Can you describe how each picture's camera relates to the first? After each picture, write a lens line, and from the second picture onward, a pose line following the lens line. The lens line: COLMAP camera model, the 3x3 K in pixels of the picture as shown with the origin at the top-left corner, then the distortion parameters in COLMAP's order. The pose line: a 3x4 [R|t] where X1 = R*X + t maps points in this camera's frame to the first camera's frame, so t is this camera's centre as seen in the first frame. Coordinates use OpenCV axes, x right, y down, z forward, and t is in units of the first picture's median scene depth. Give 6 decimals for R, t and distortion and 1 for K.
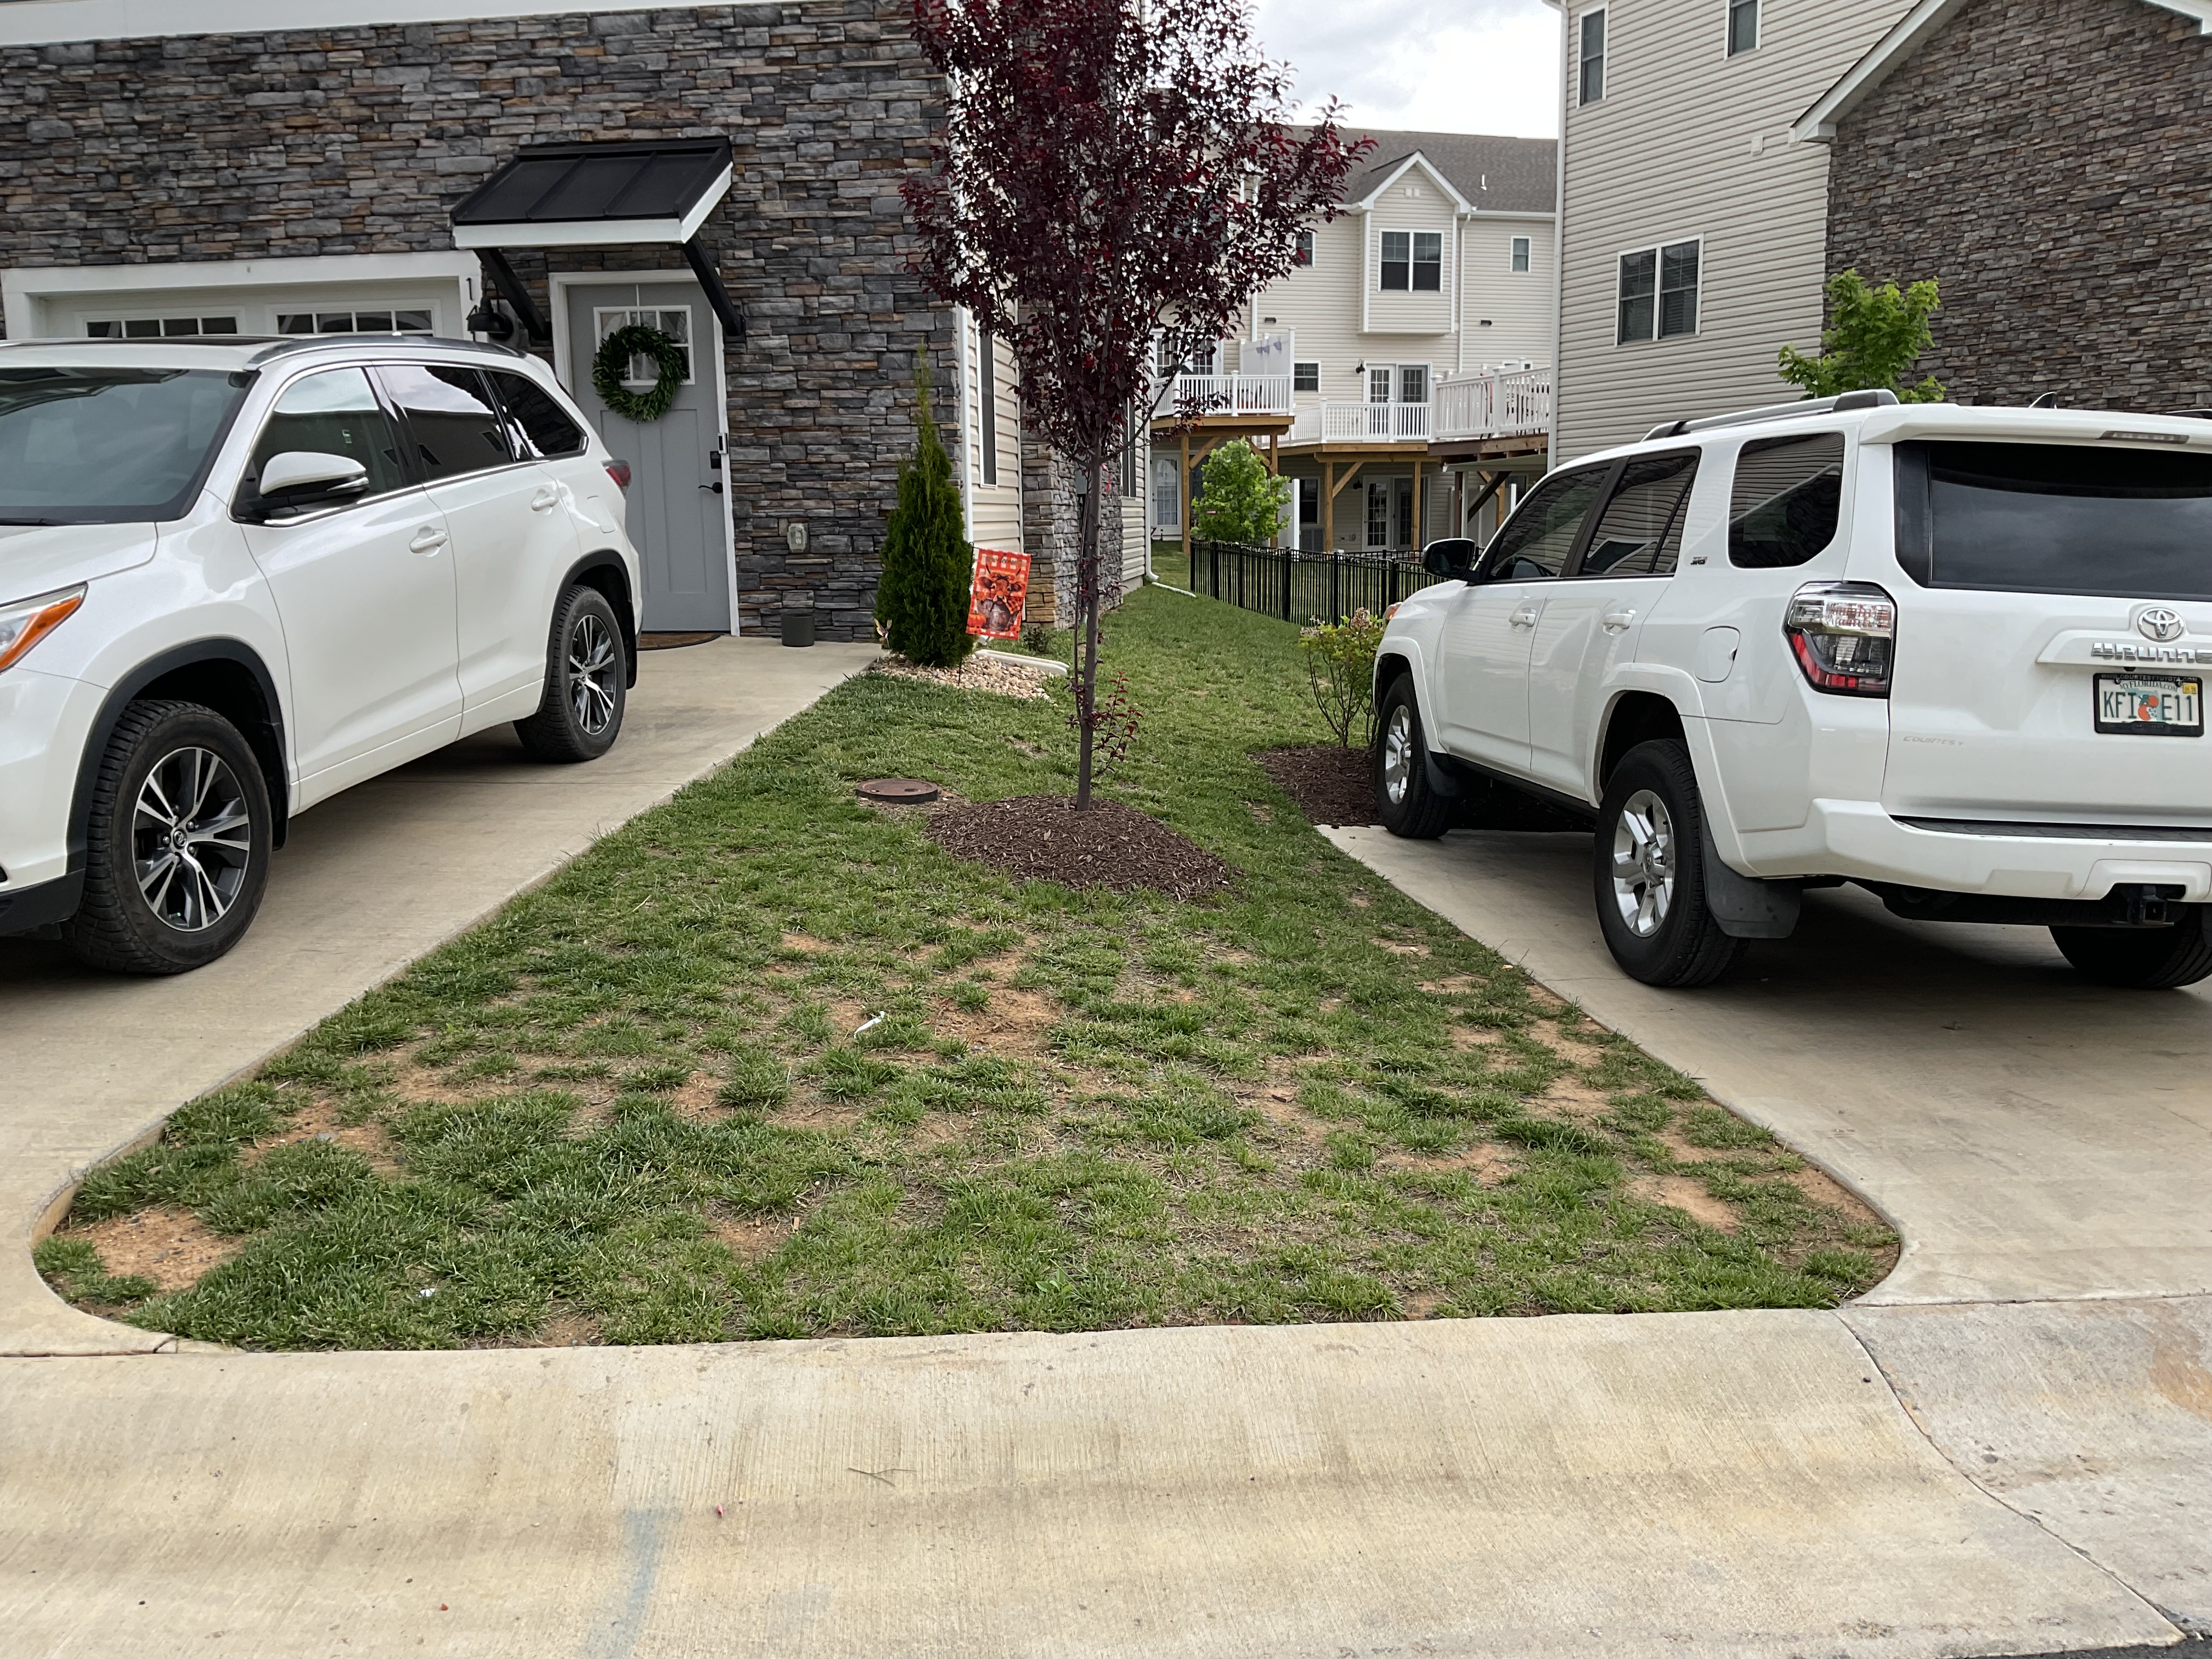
lens RADIAL K [[1819.9, 0, 1111.2], [0, 1819.9, 856.0], [0, 0, 1]] dist [0.038612, -0.068370]
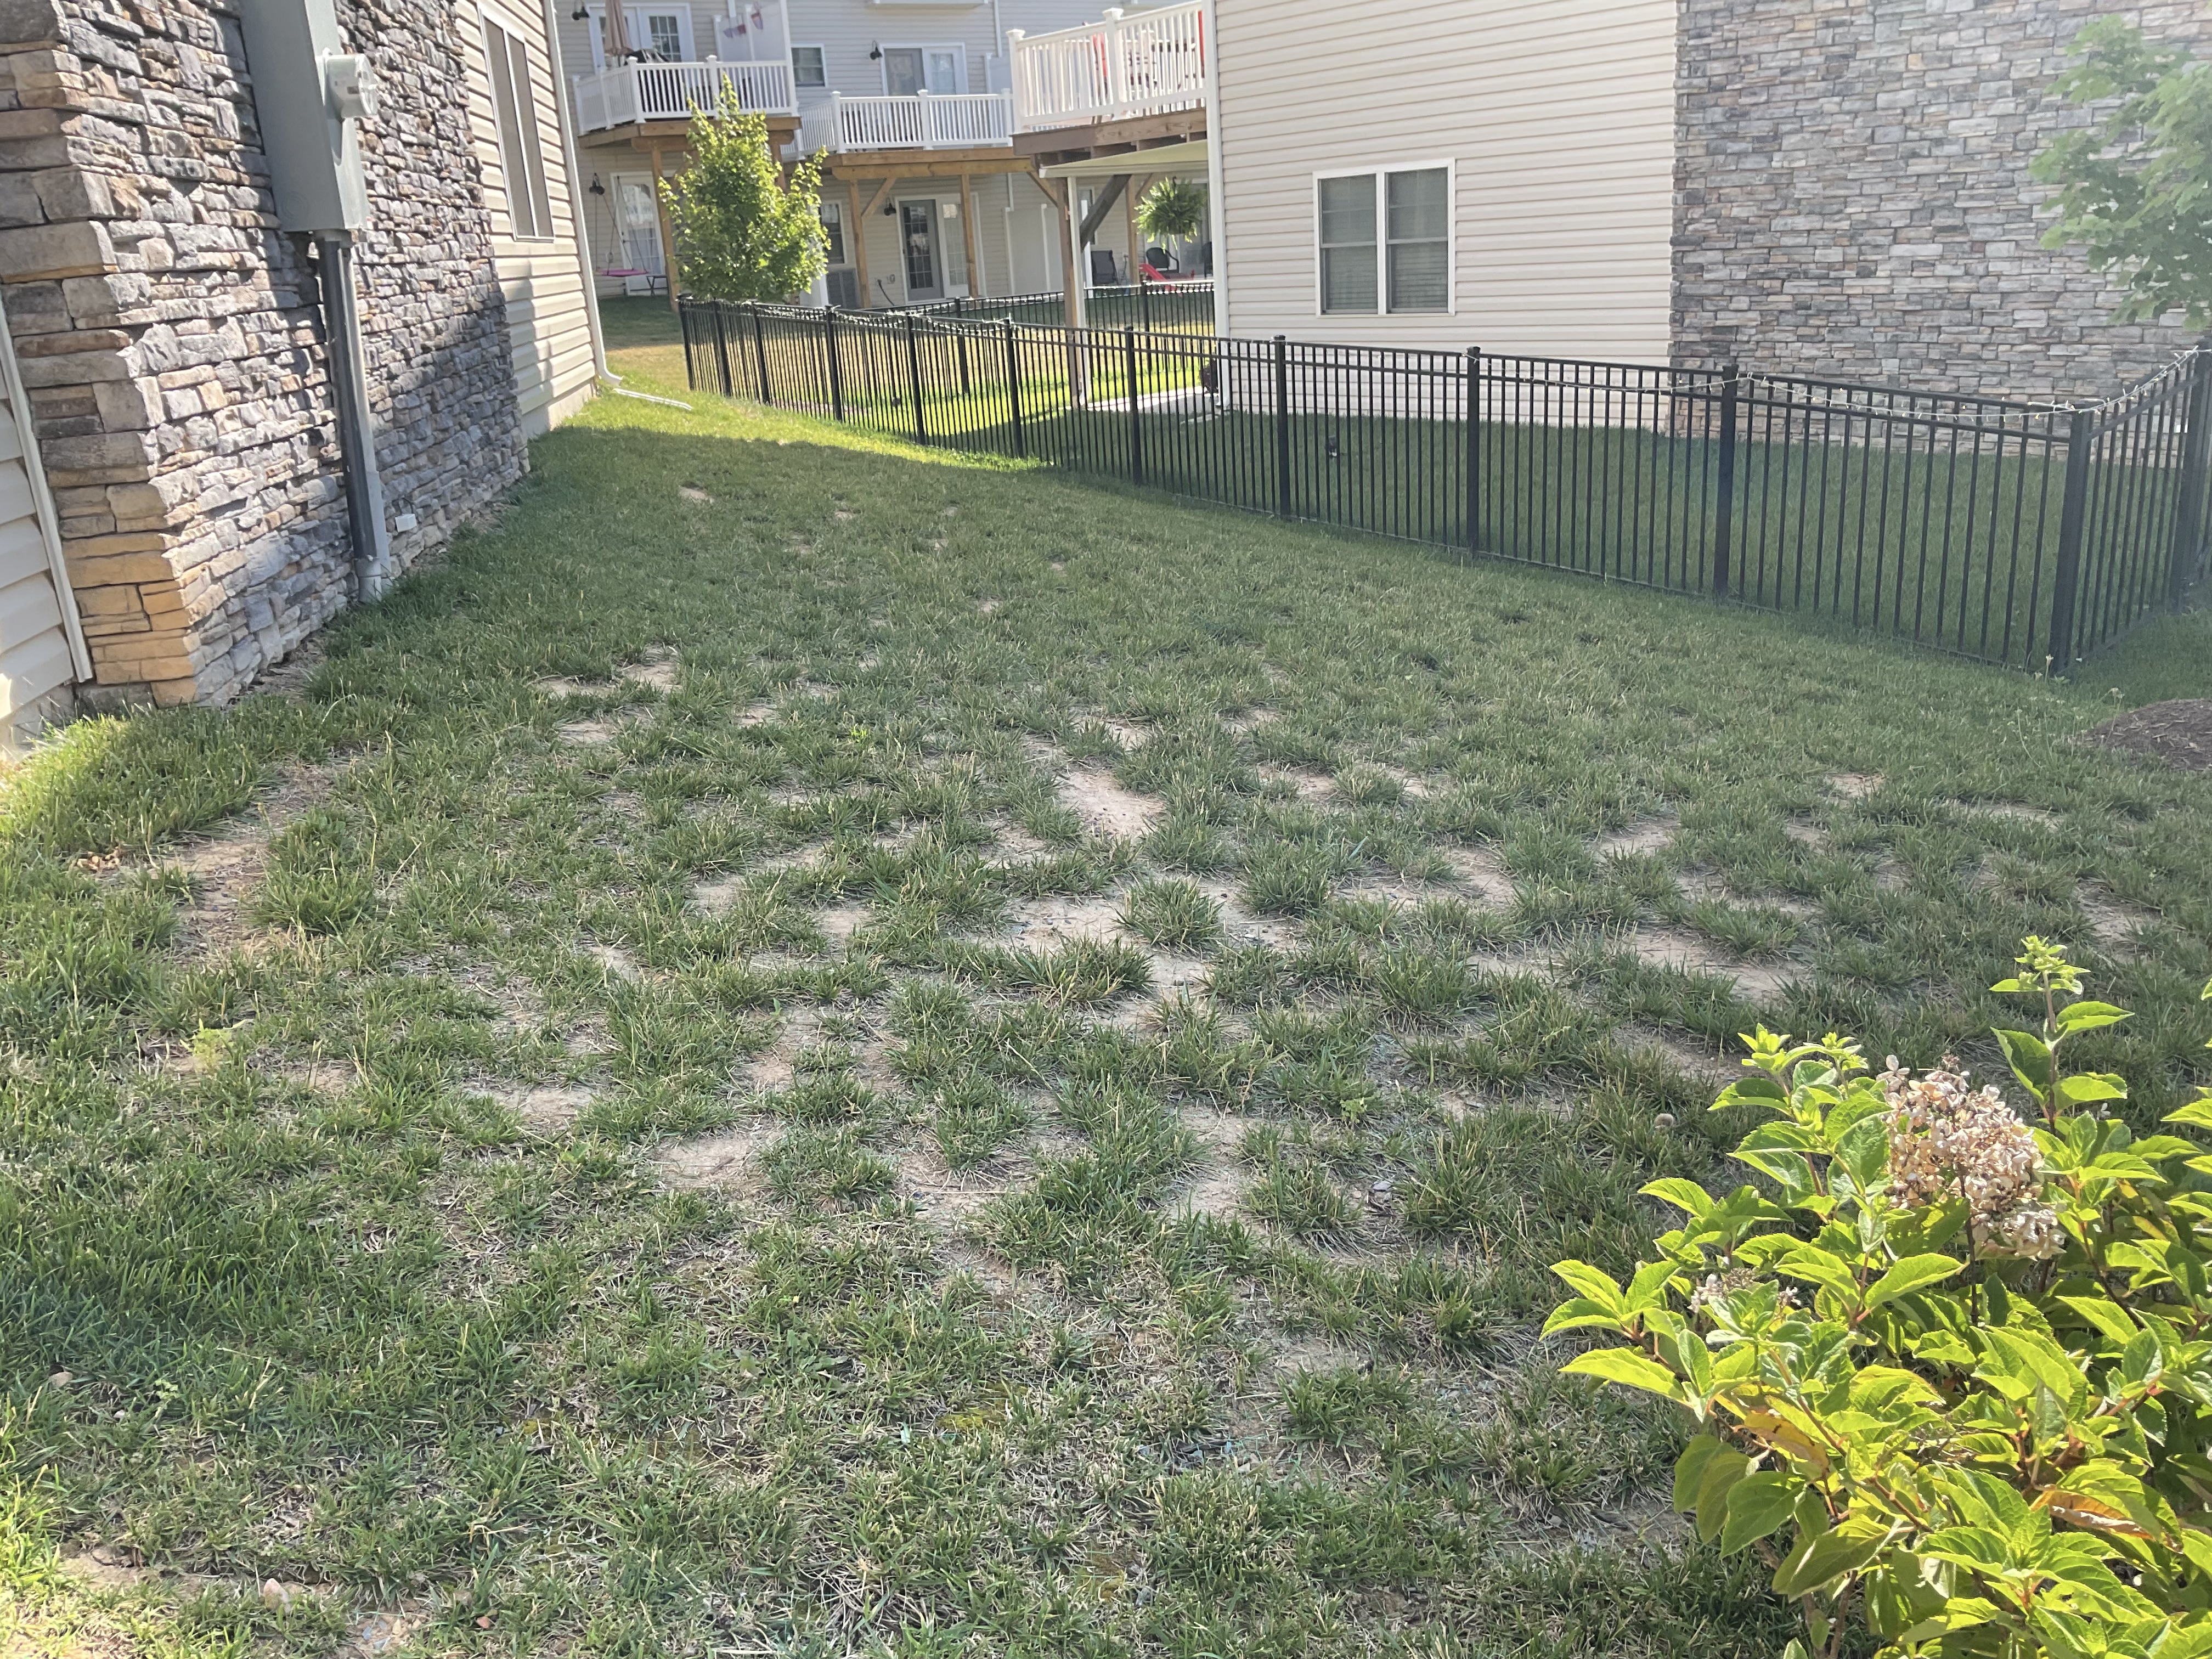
lens RADIAL K [[1826.1, 0, 1103.0], [0, 1826.1, 840.9], [0, 0, 1]] dist [0.107665, -0.218350]
pose [[0.966280, -0.126216, 0.224438, 0.051095], [0.097104, 0.985889, 0.136362, -0.159569], [-0.238482, -0.109970, 0.964900, 0.828850]]
